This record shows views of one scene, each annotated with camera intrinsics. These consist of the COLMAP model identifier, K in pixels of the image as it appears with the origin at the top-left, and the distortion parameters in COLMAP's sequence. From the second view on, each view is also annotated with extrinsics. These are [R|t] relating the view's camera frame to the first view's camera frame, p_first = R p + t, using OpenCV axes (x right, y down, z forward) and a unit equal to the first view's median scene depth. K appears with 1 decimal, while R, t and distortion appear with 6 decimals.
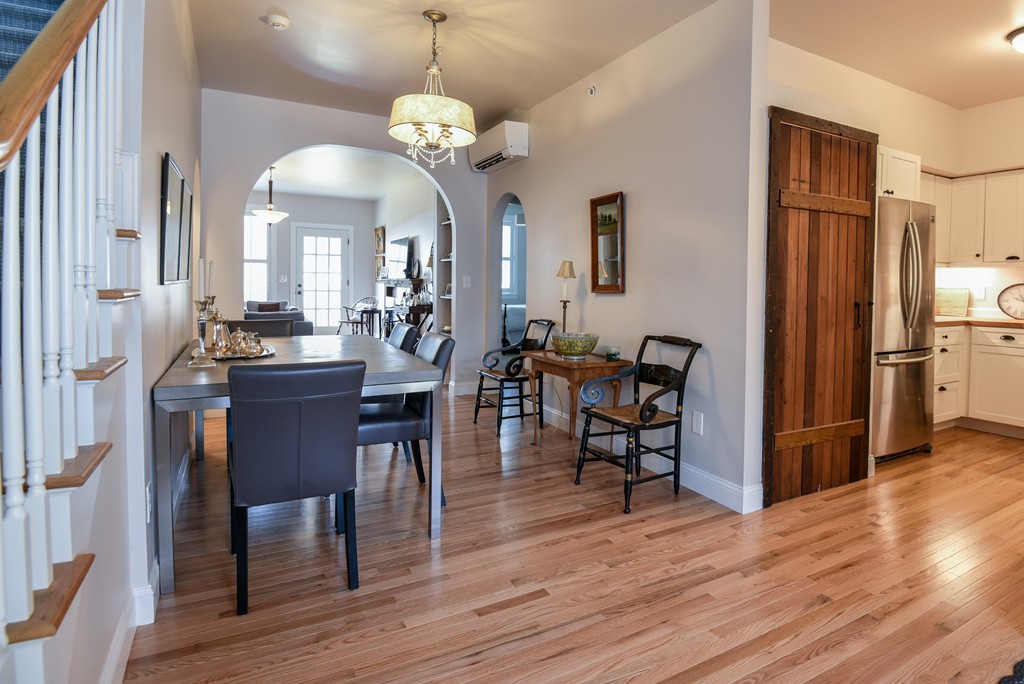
lens RADIAL K [[564.2, 0, 579.7], [0, 564.2, 301.0], [0, 0, 1]] dist [-0.000876, -0.034919]
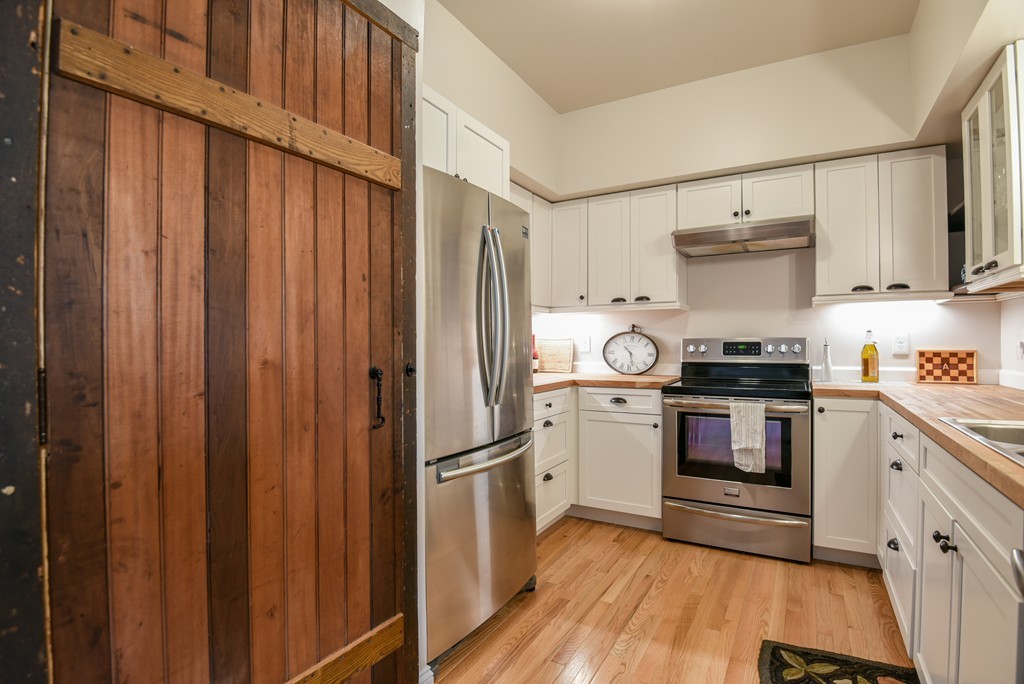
lens RADIAL K [[509.3, 0, 512.0], [0, 509.3, 342.0], [0, 0, 1]] dist [0.001878, -0.026850]
pose [[0.879283, -0.016984, 0.475996, 0.388657], [0.030318, 0.999333, -0.020347, -0.007790], [-0.475333, 0.032322, 0.879212, 0.573986]]
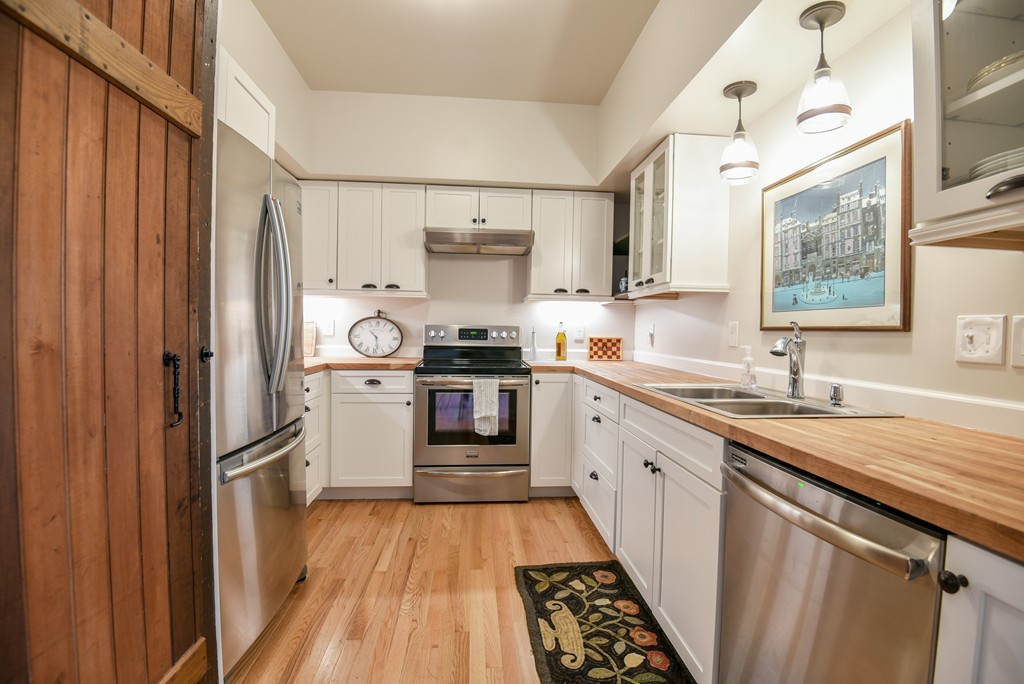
lens RADIAL K [[473.1, 0, 512.0], [0, 473.1, 342.0], [0, 0, 1]] dist [-0.000283, -0.028546]
pose [[0.454259, -0.029189, 0.890391, 0.315702], [0.014399, 0.999573, 0.025422, -0.010129], [-0.890753, 0.001273, 0.454485, 0.650570]]
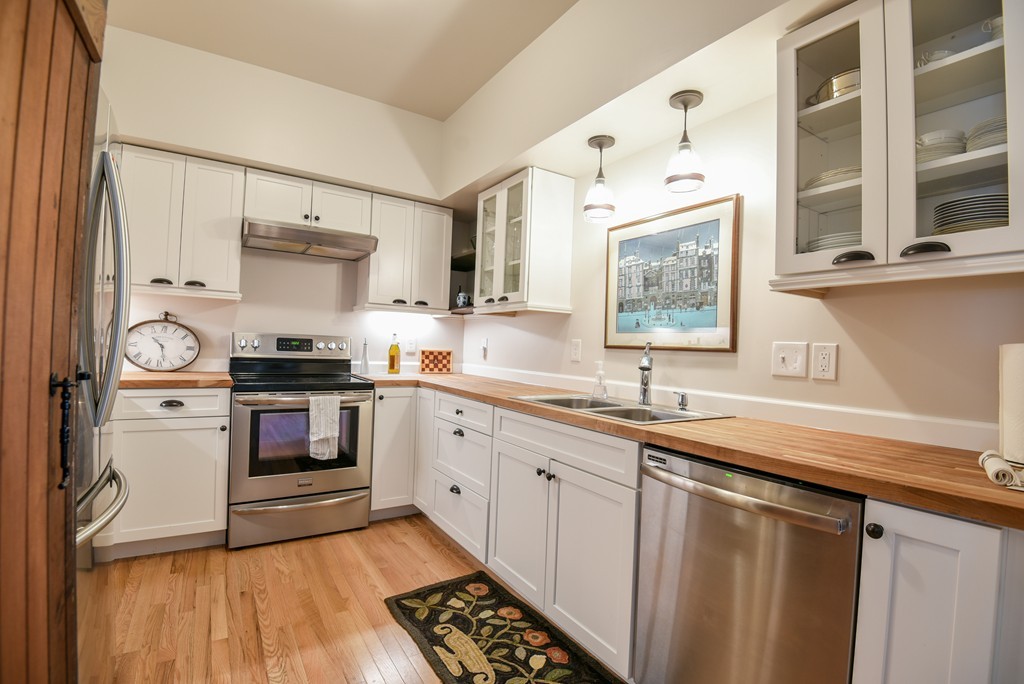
lens RADIAL K [[473.1, 0, 512.0], [0, 473.1, 342.0], [0, 0, 1]] dist [-0.000283, -0.028546]
pose [[-0.010027, -0.004293, 0.999941, 0.287169], [-0.010950, 0.999931, 0.004183, -0.015662], [-0.999890, -0.010908, -0.010073, 0.794882]]
